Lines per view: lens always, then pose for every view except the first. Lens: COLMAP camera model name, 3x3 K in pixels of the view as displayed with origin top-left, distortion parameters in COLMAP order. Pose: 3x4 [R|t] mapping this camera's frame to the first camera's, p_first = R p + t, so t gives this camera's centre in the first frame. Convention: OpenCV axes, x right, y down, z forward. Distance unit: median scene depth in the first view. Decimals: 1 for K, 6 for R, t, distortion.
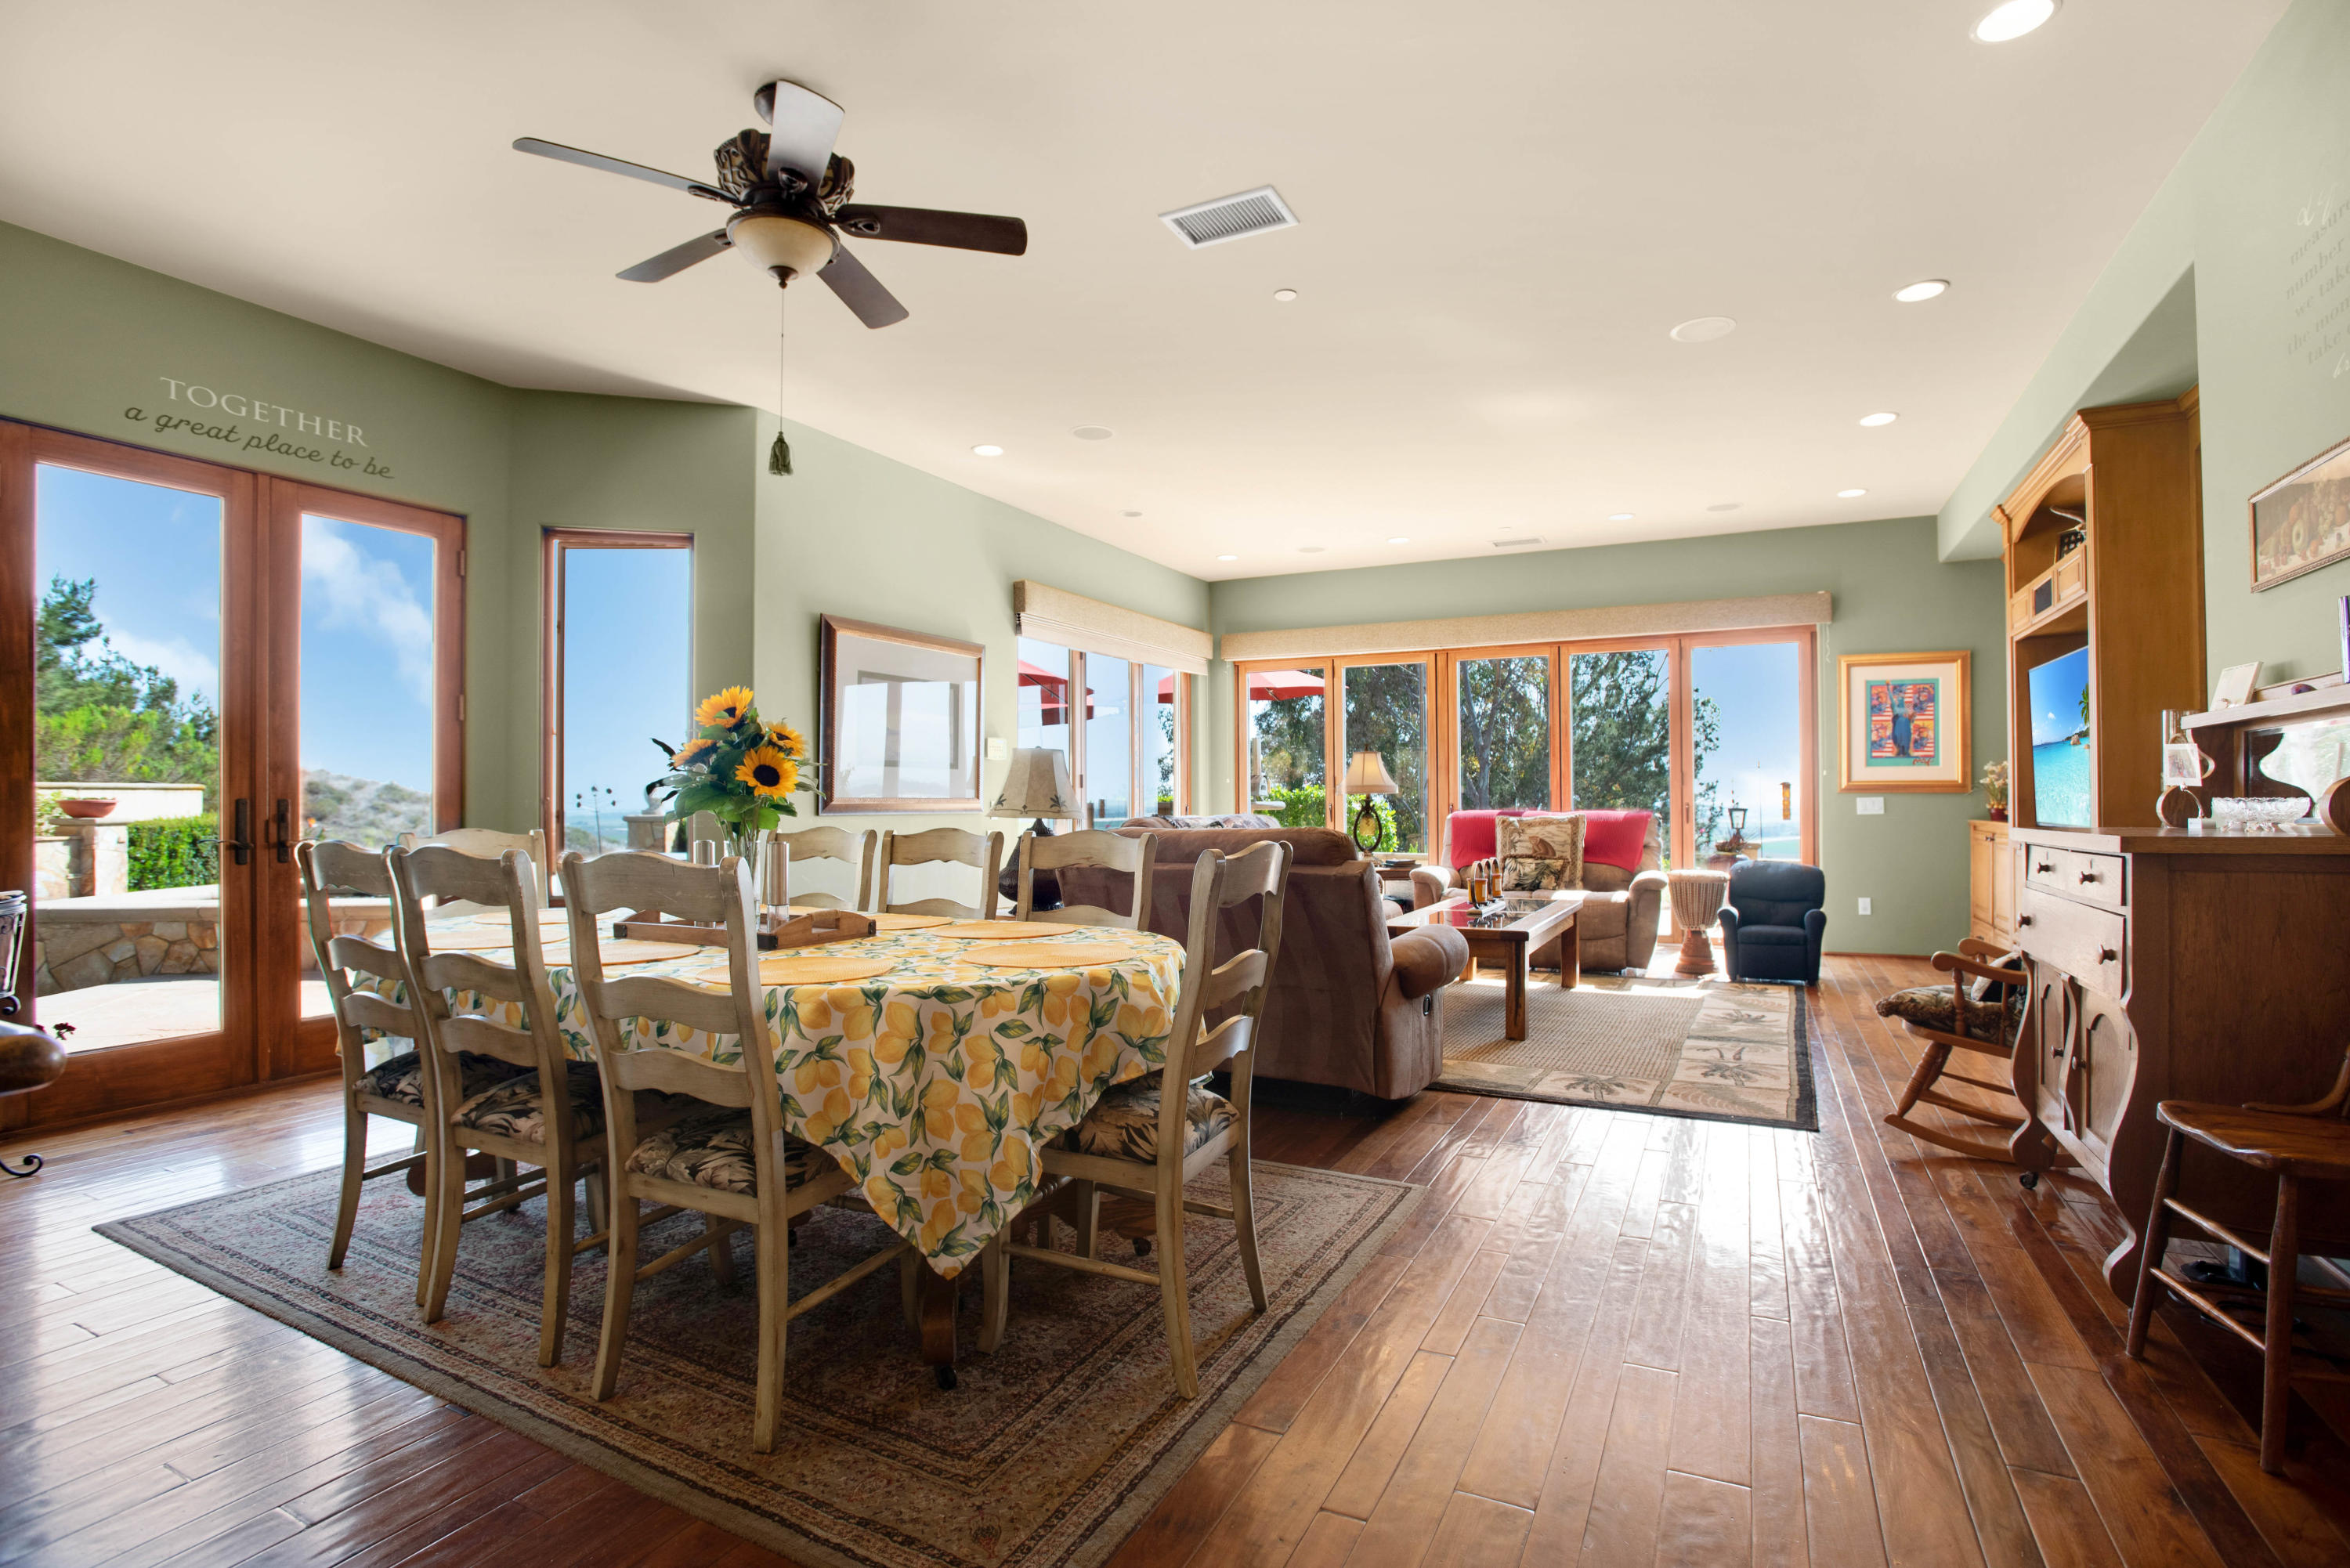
lens RADIAL K [[1114.6, 0, 1175.0], [0, 1114.6, 784.0], [0, 0, 1]] dist [-0.068245, 0.021566]
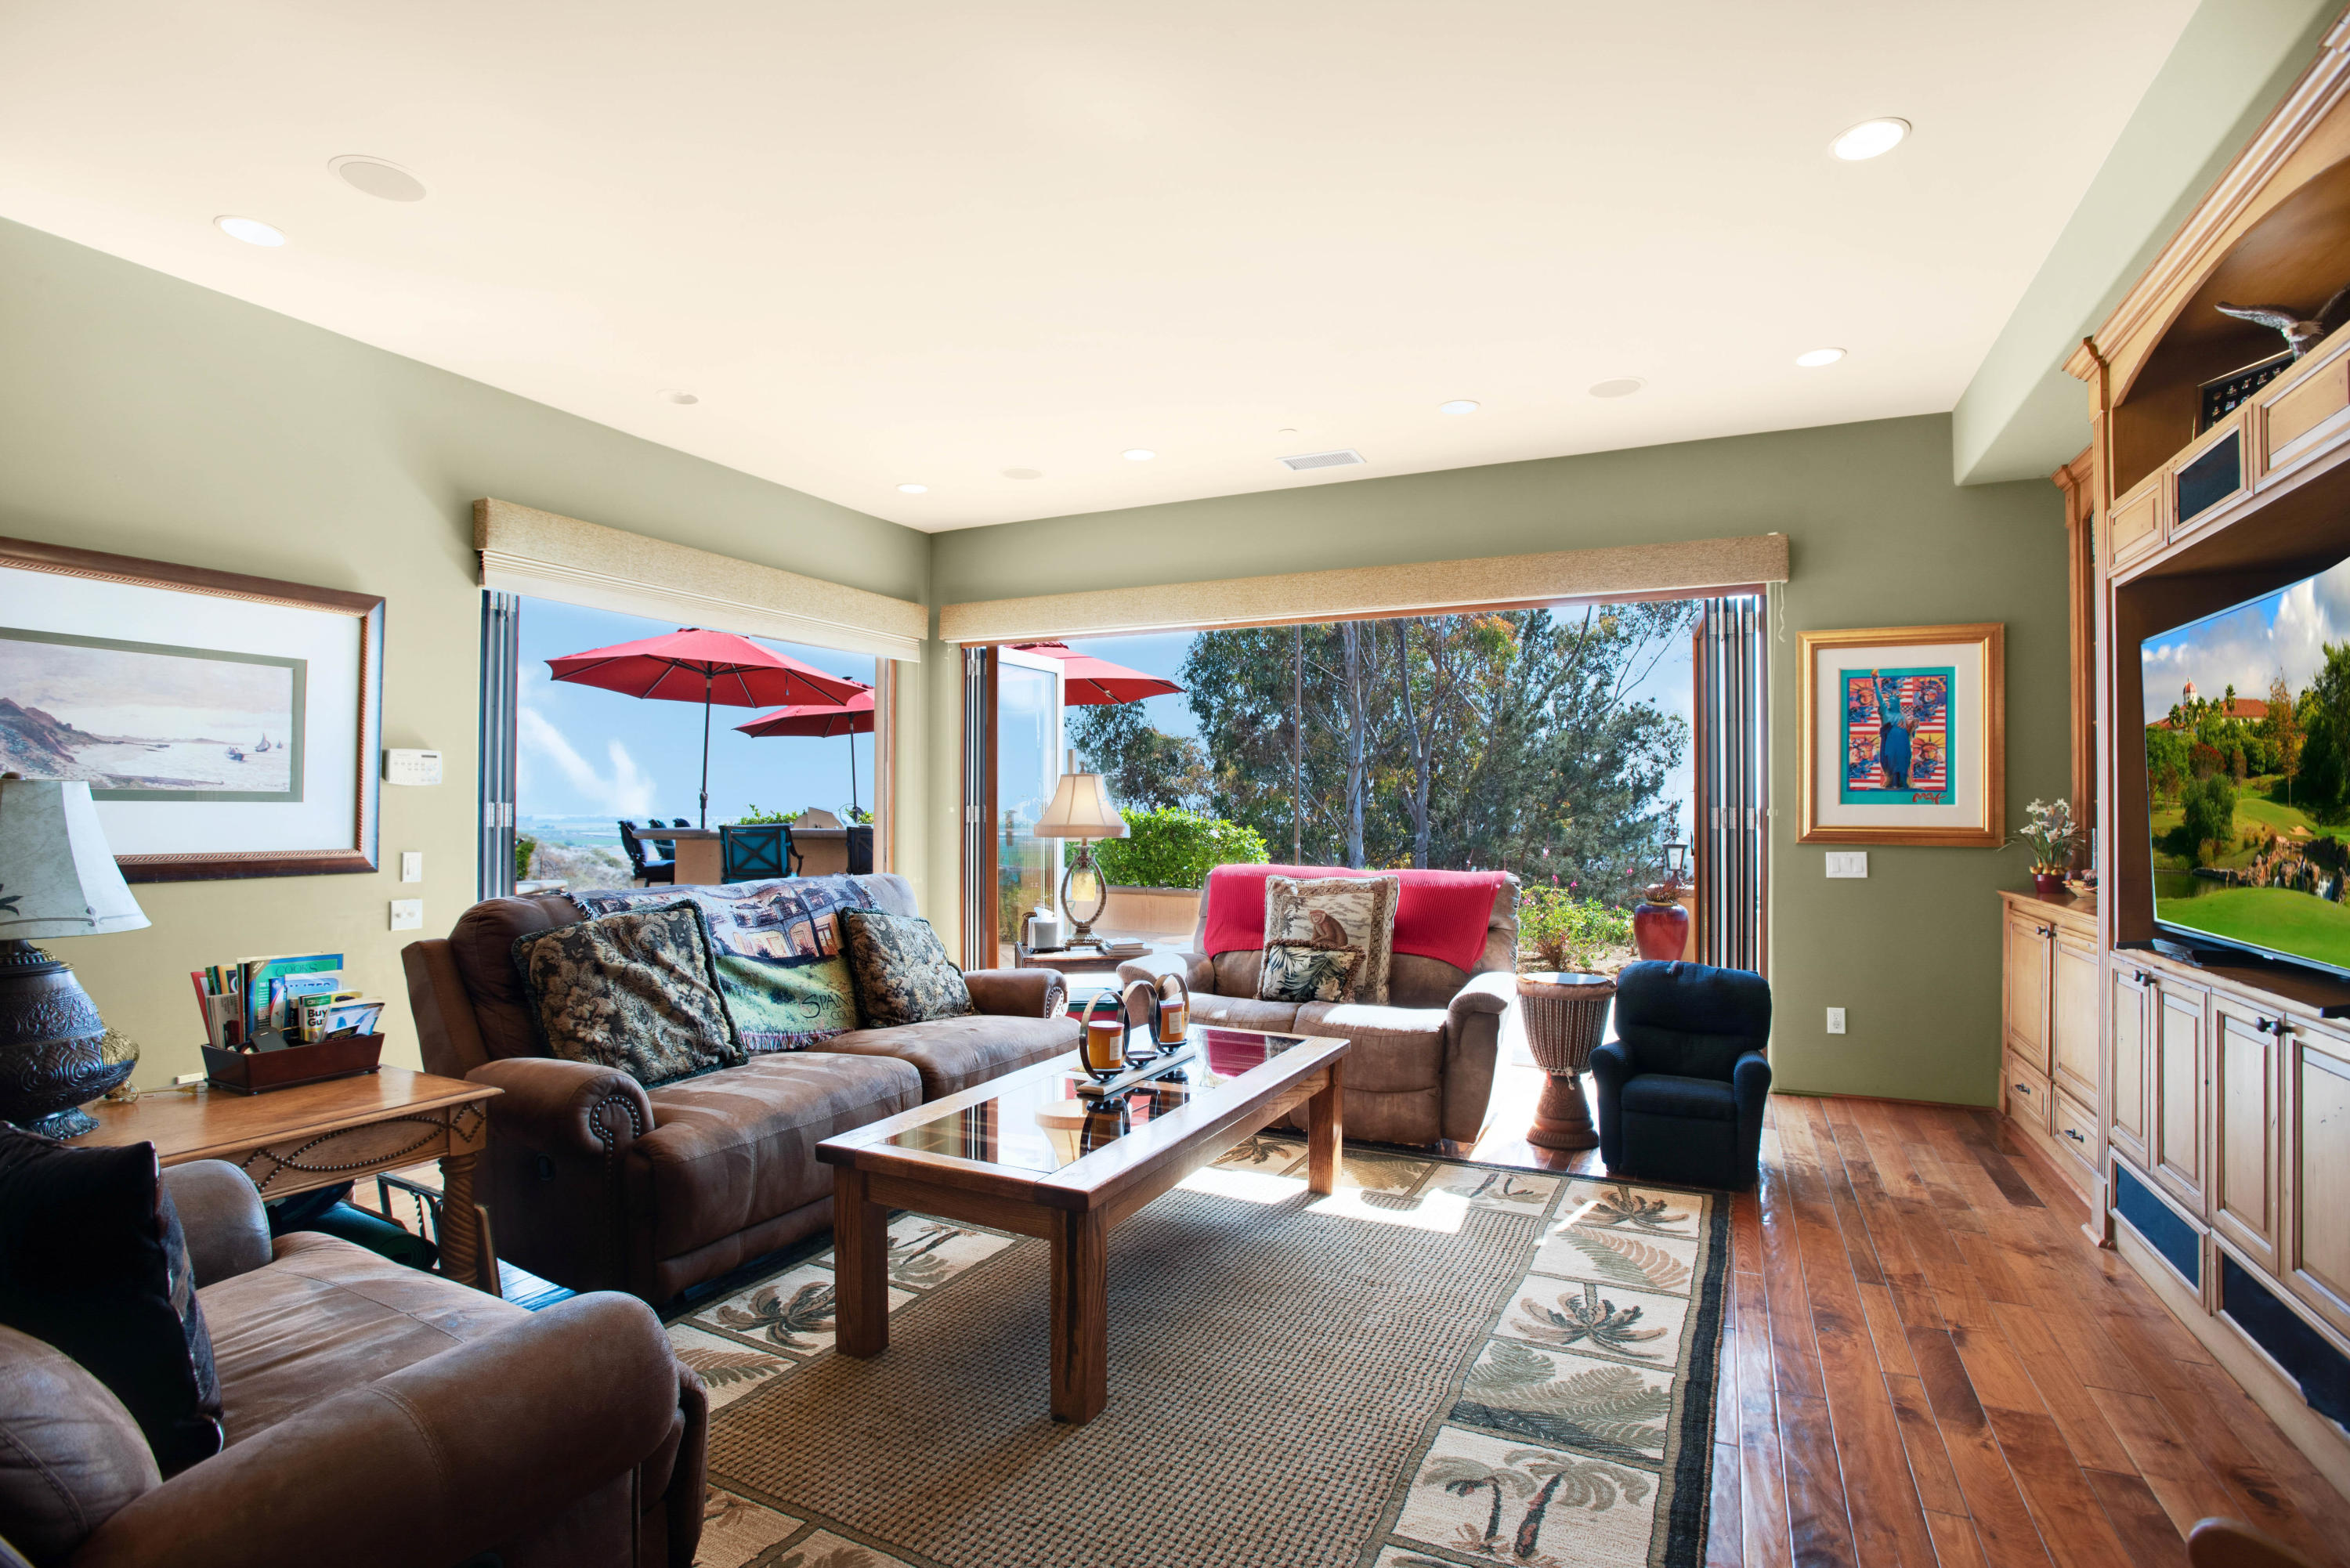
lens RADIAL K [[1114.6, 0, 1175.0], [0, 1114.6, 784.0], [0, 0, 1]] dist [-0.068245, 0.021566]
pose [[0.999695, 0.008360, 0.023234, 0.232631], [-0.008178, 0.999935, -0.007888, -0.020007], [-0.023298, 0.007695, 0.999699, 0.373965]]
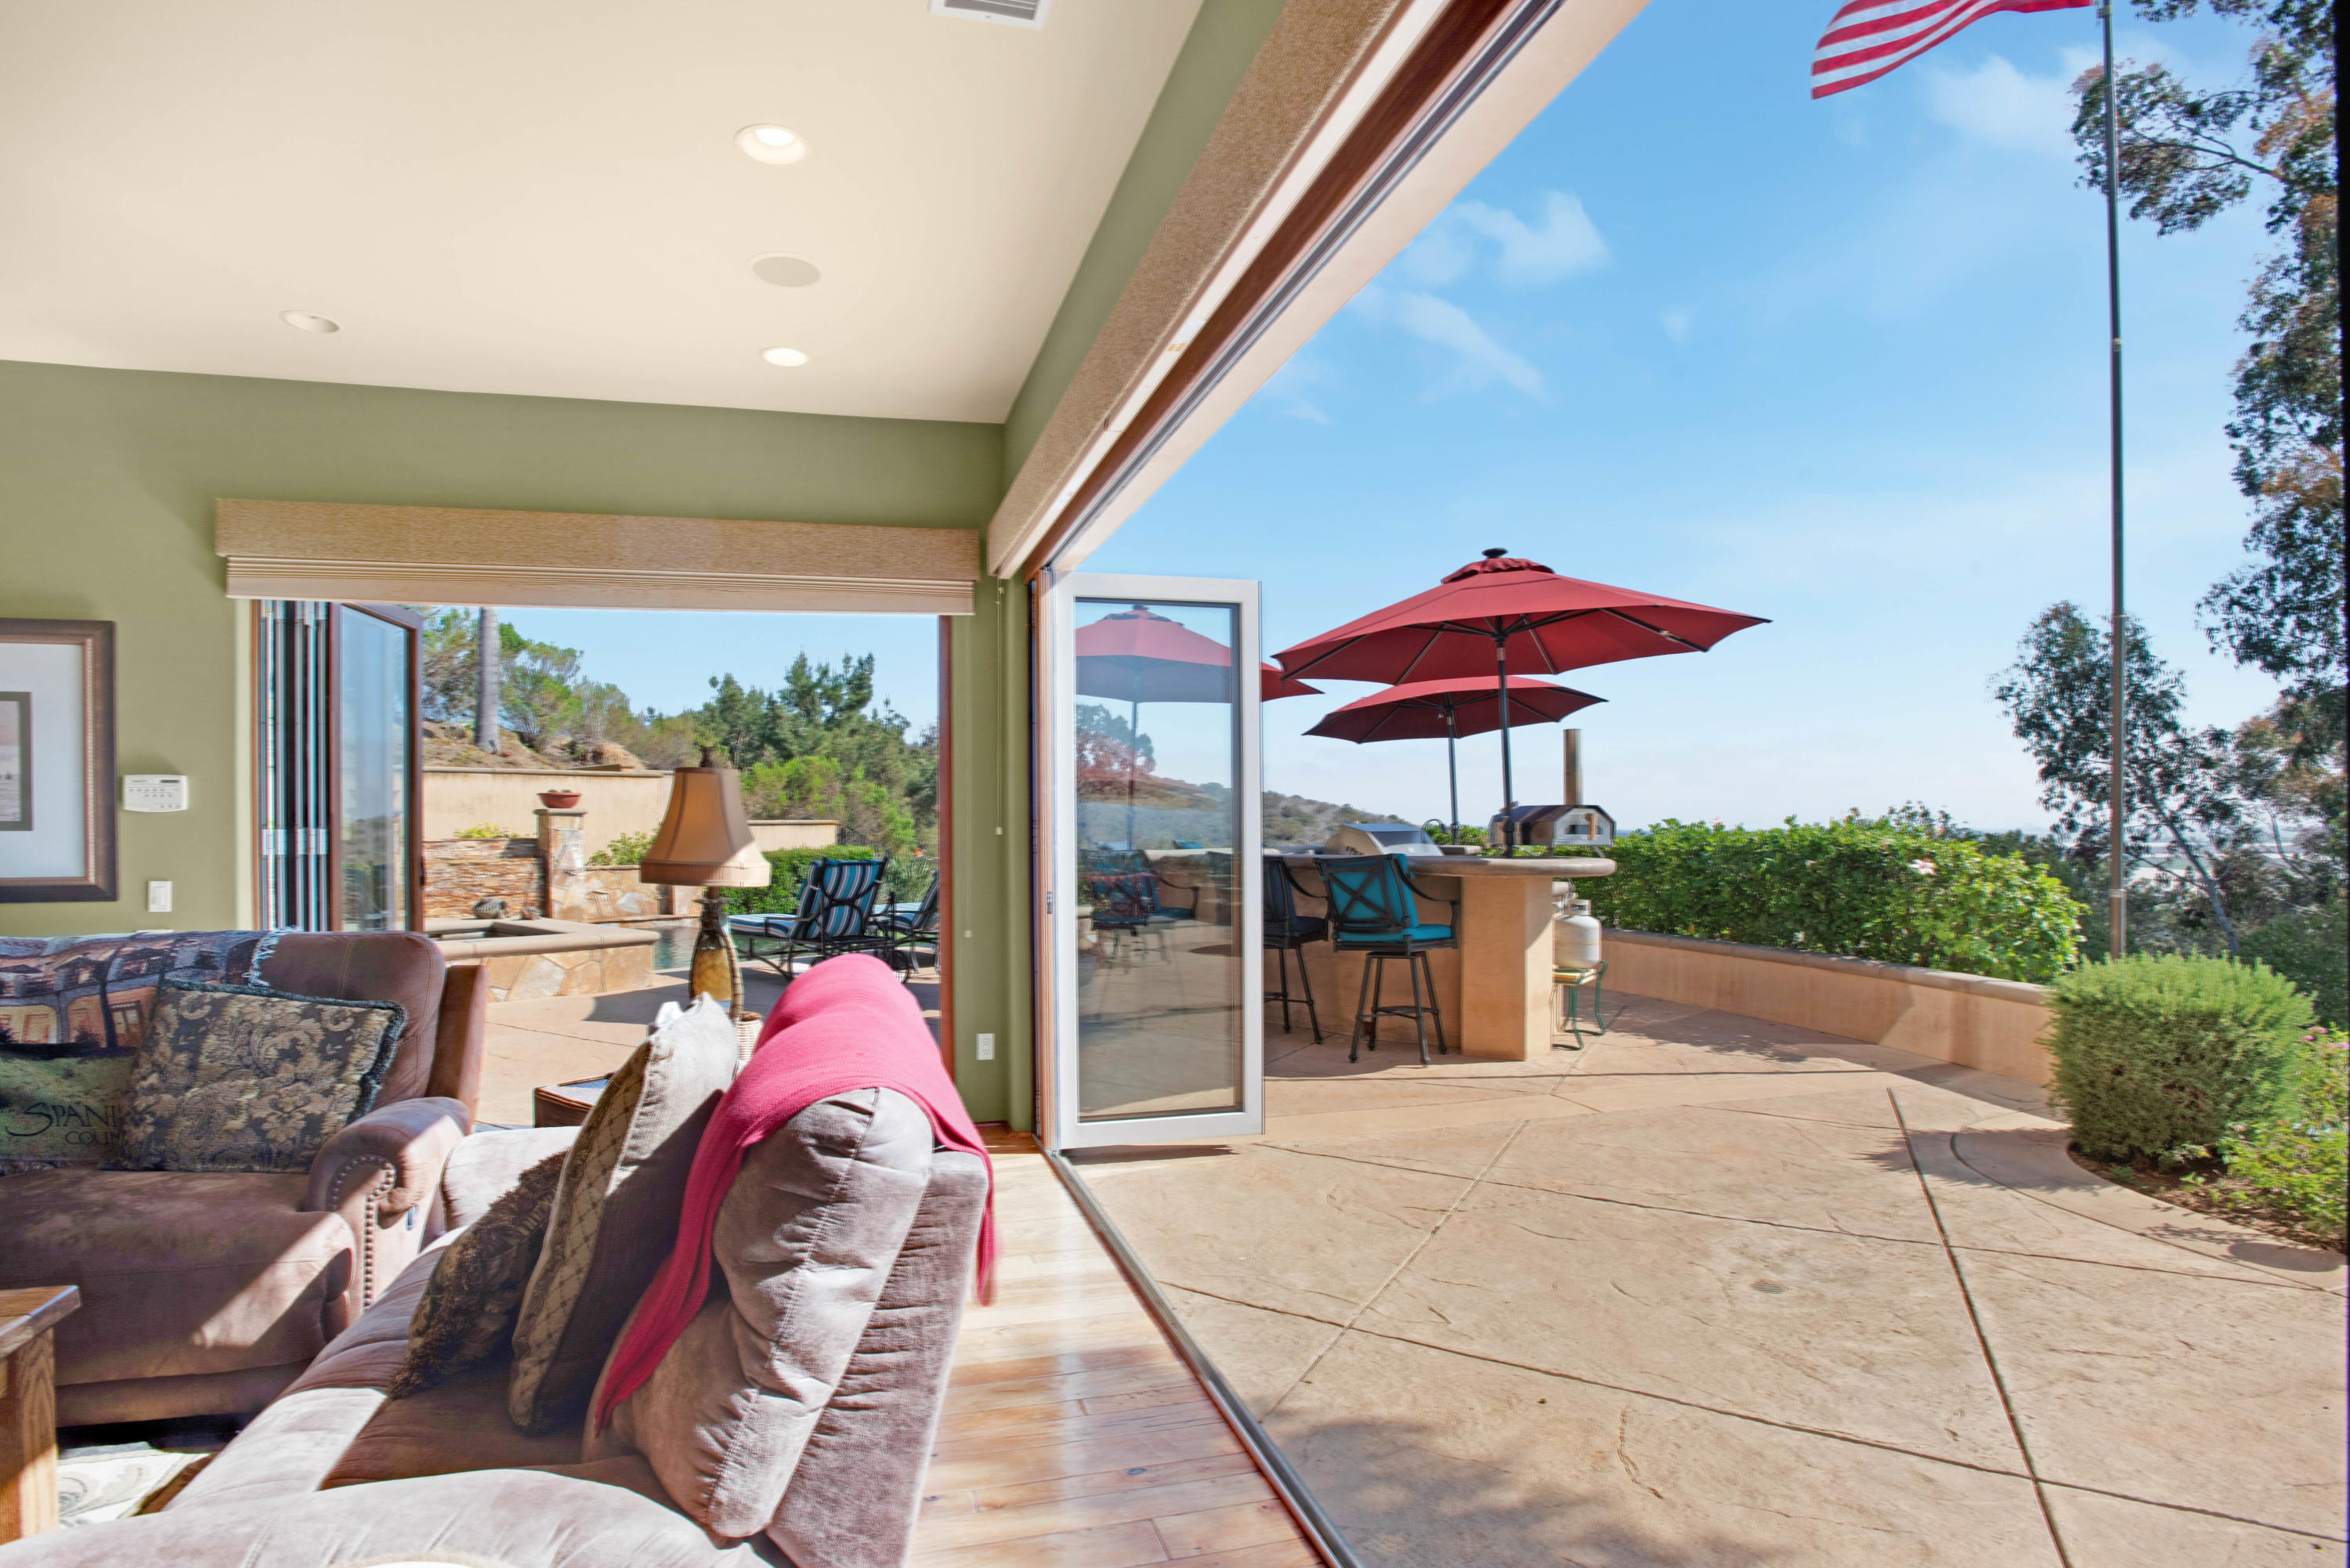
lens RADIAL K [[1155.1, 0, 1170.5], [0, 1155.1, 829.5], [0, 0, 1]] dist [-0.074079, 0.023987]
pose [[0.669327, 0.005643, -0.742946, 0.614669], [0.011981, 0.999759, 0.018387, -0.015660], [0.742871, -0.021209, 0.669098, 0.968483]]
